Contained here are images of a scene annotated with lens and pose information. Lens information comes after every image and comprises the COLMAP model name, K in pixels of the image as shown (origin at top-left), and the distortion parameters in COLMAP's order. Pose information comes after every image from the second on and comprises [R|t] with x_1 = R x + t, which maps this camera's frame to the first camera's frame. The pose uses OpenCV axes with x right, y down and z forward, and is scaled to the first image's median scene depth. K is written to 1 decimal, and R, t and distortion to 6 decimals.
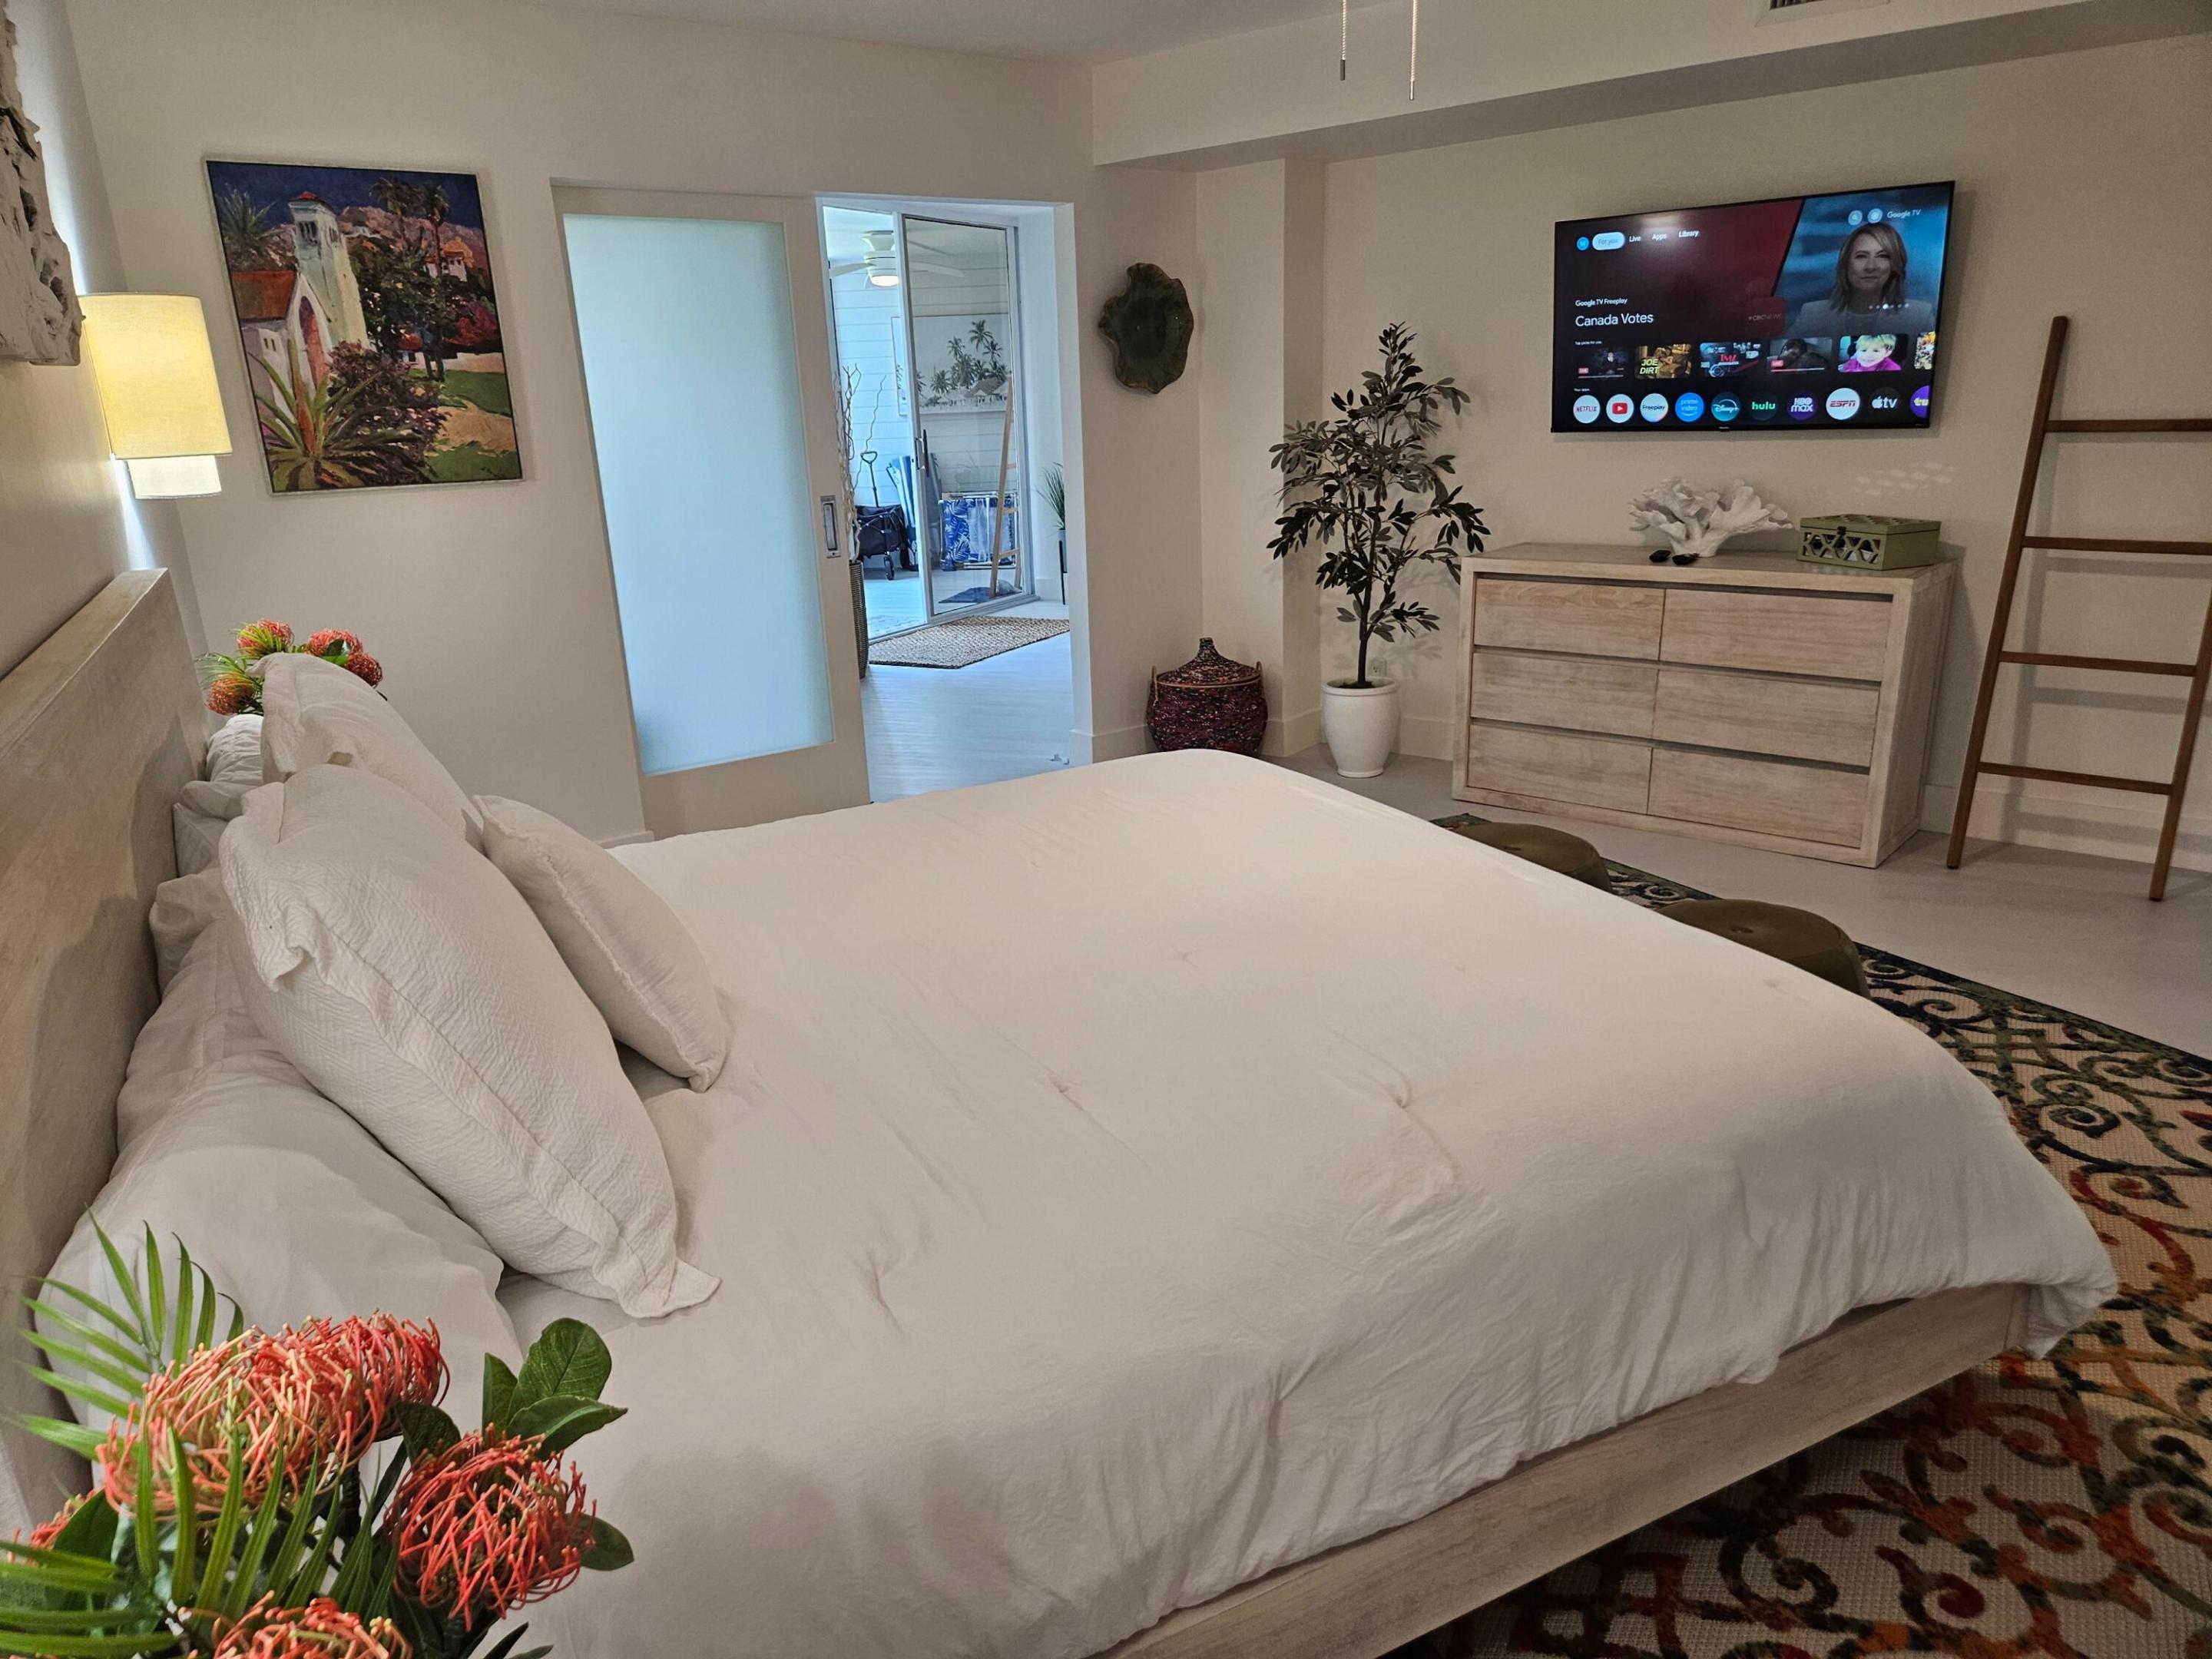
lens RADIAL K [[1475.2, 0, 1104.7], [0, 1475.2, 844.1], [0, 0, 1]] dist [0.063159, -0.047987]
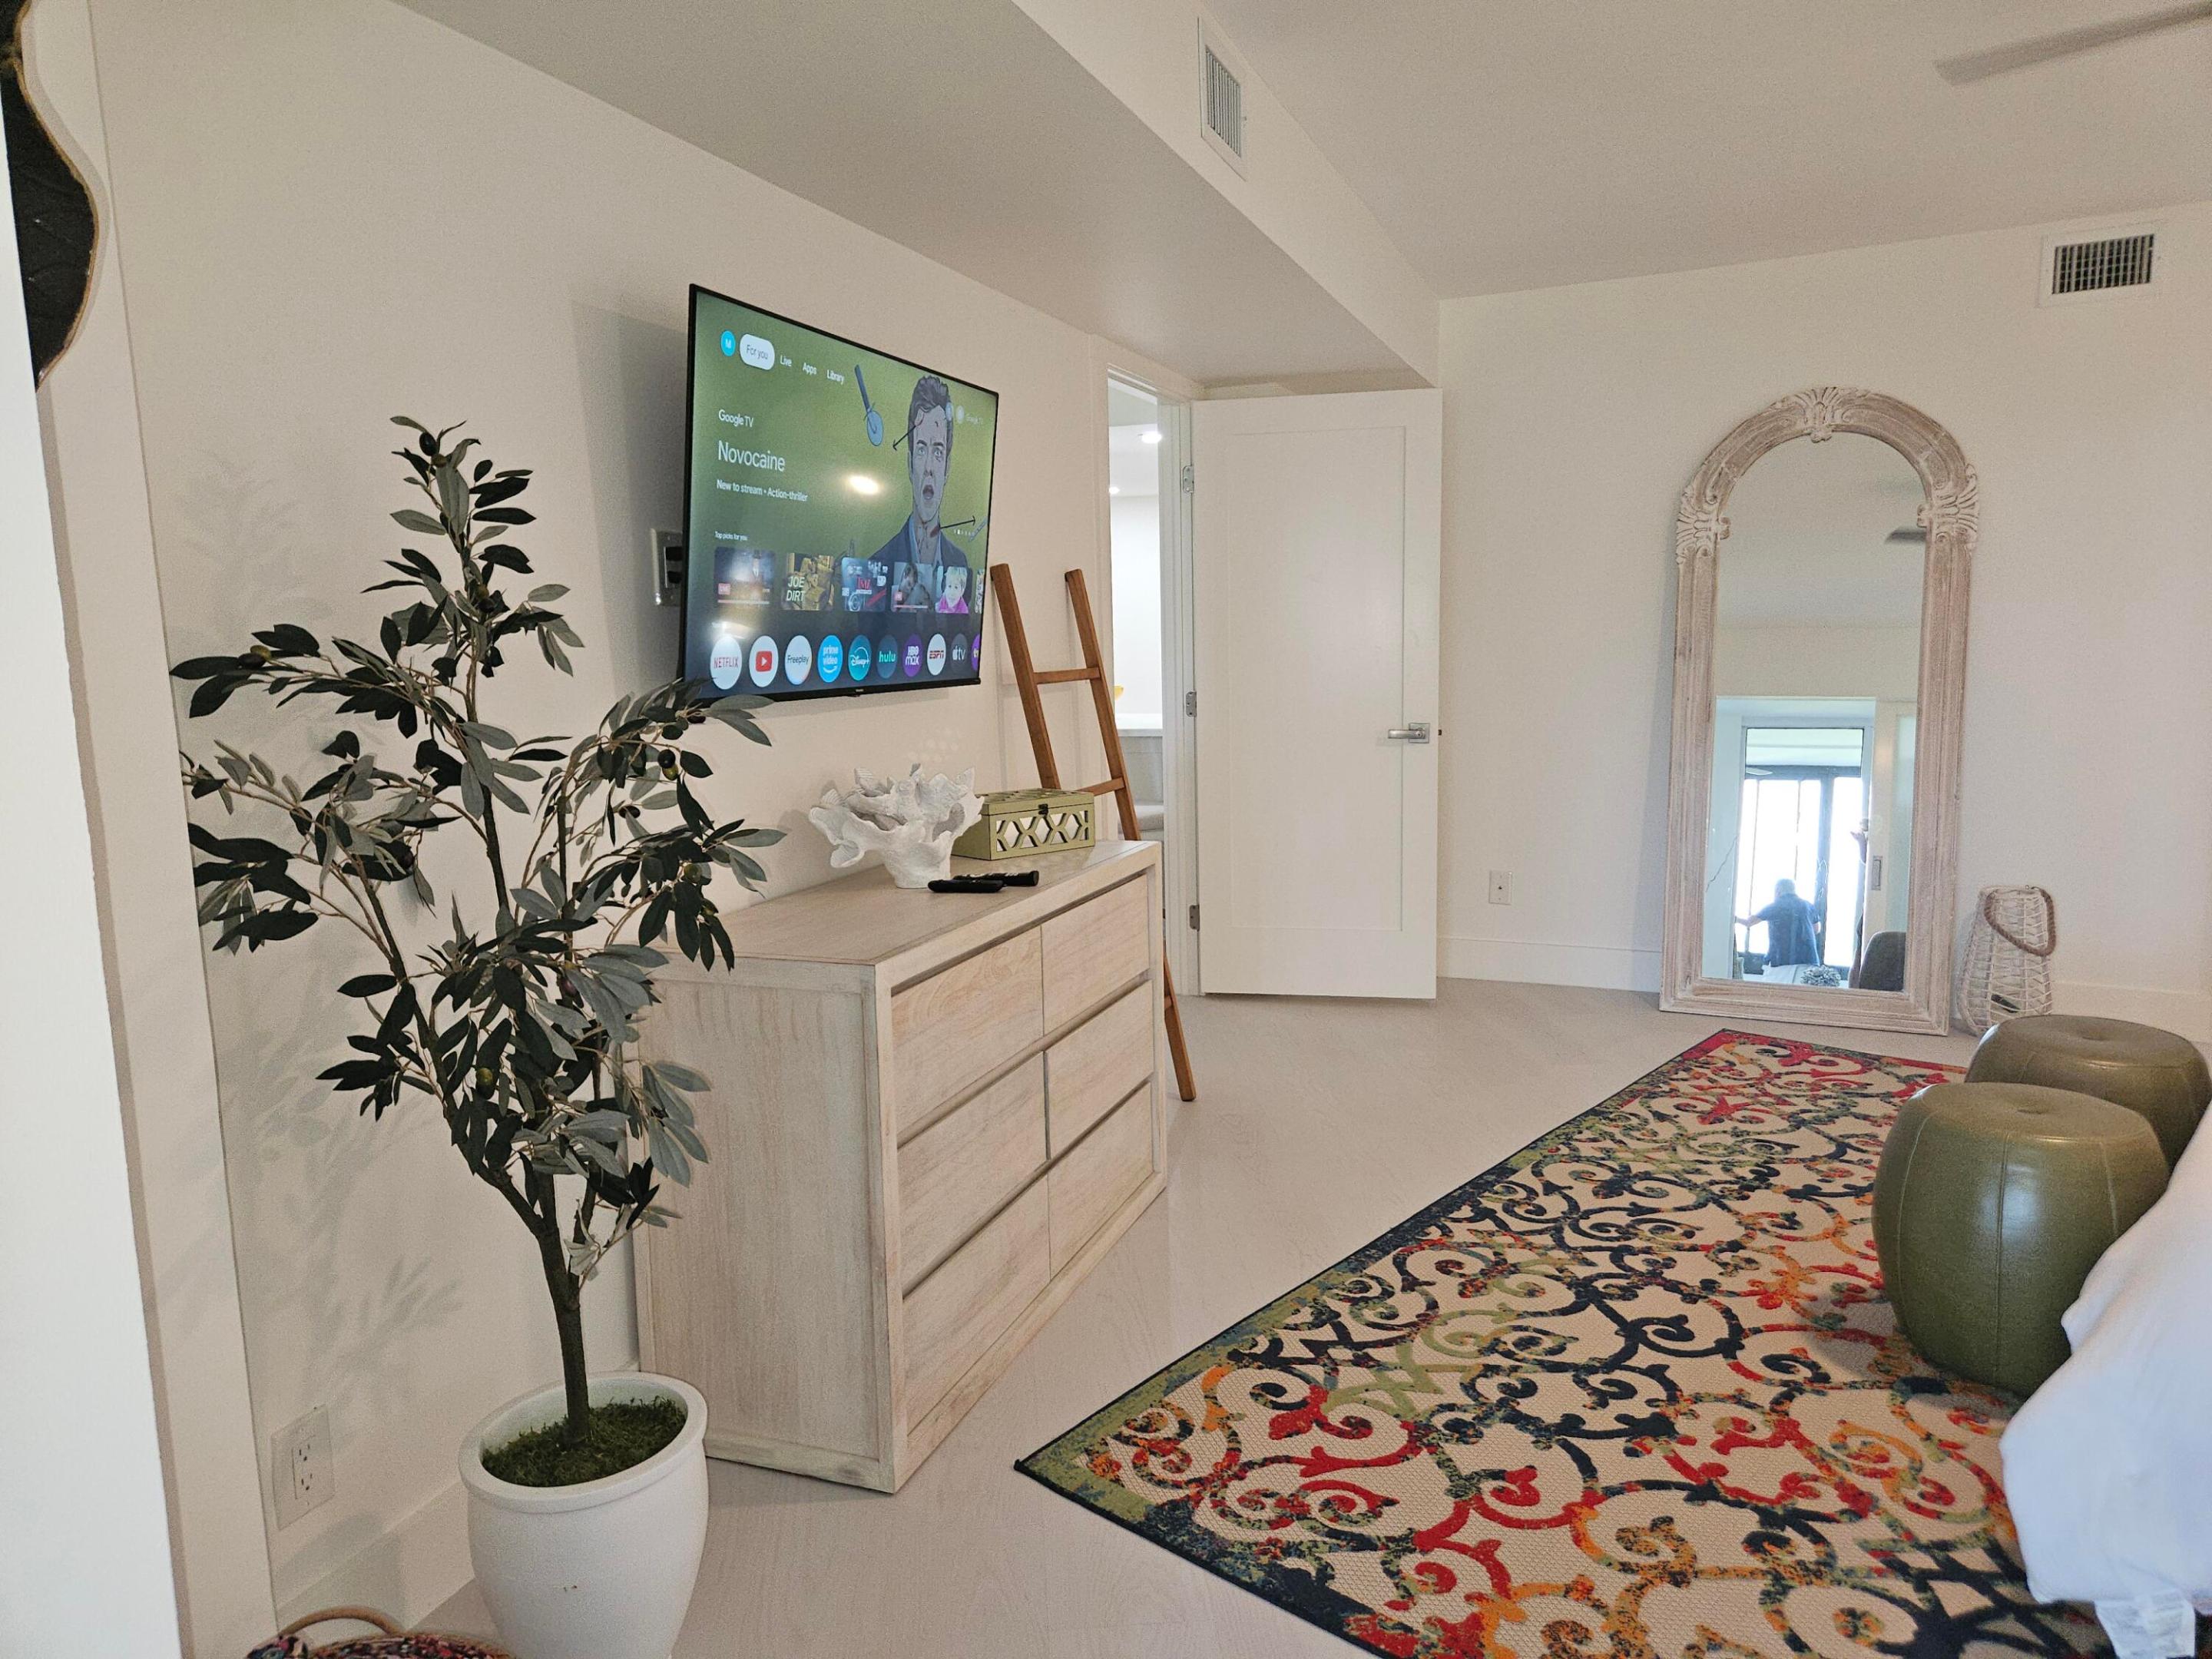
lens RADIAL K [[1475.2, 0, 1100.8], [0, 1475.2, 836.8], [0, 0, 1]] dist [0.063159, -0.047987]
pose [[-0.339564, -0.086302, 0.936615, -0.249758], [0.313534, 0.928444, 0.199219, -0.372712], [-0.886788, 0.361308, -0.288208, 1.320918]]
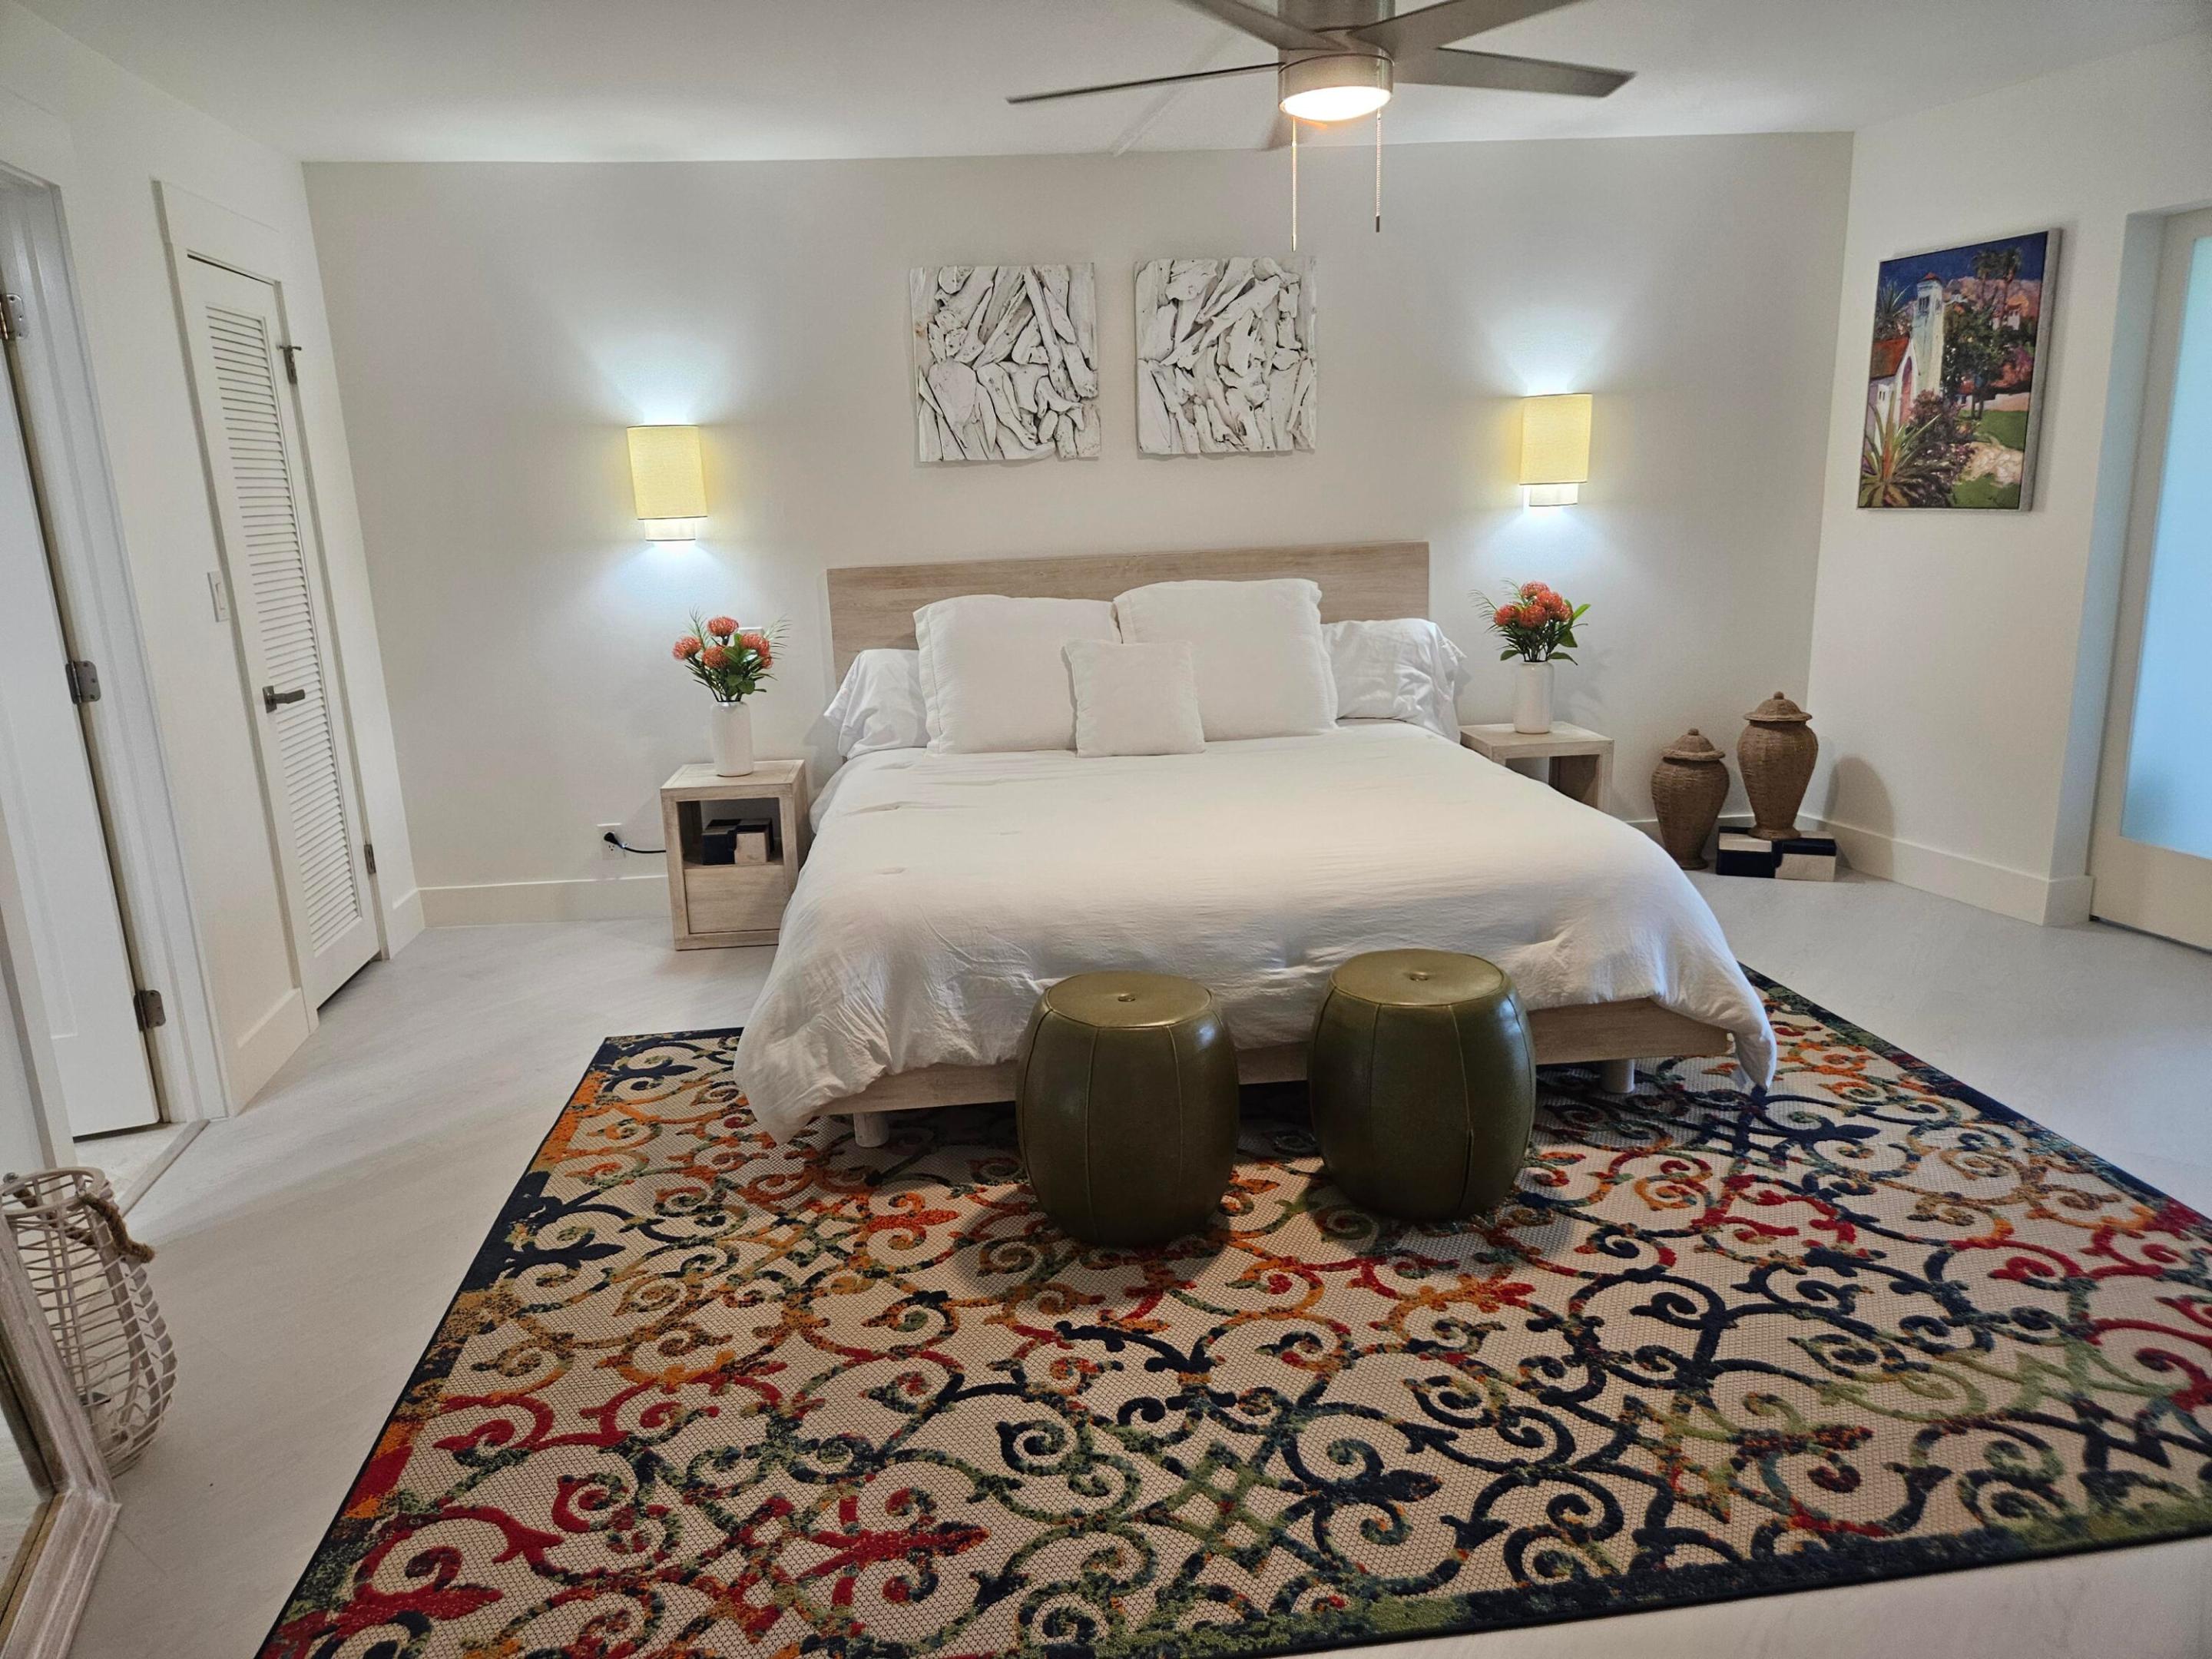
lens RADIAL K [[1475.2, 0, 1093.8], [0, 1475.2, 824.7], [0, 0, 1]] dist [0.063159, -0.047987]
pose [[-0.369590, 0.261252, -0.891712, 0.930070], [-0.225911, 0.905602, 0.358955, -0.299089], [0.901314, 0.334114, -0.275681, 0.840799]]
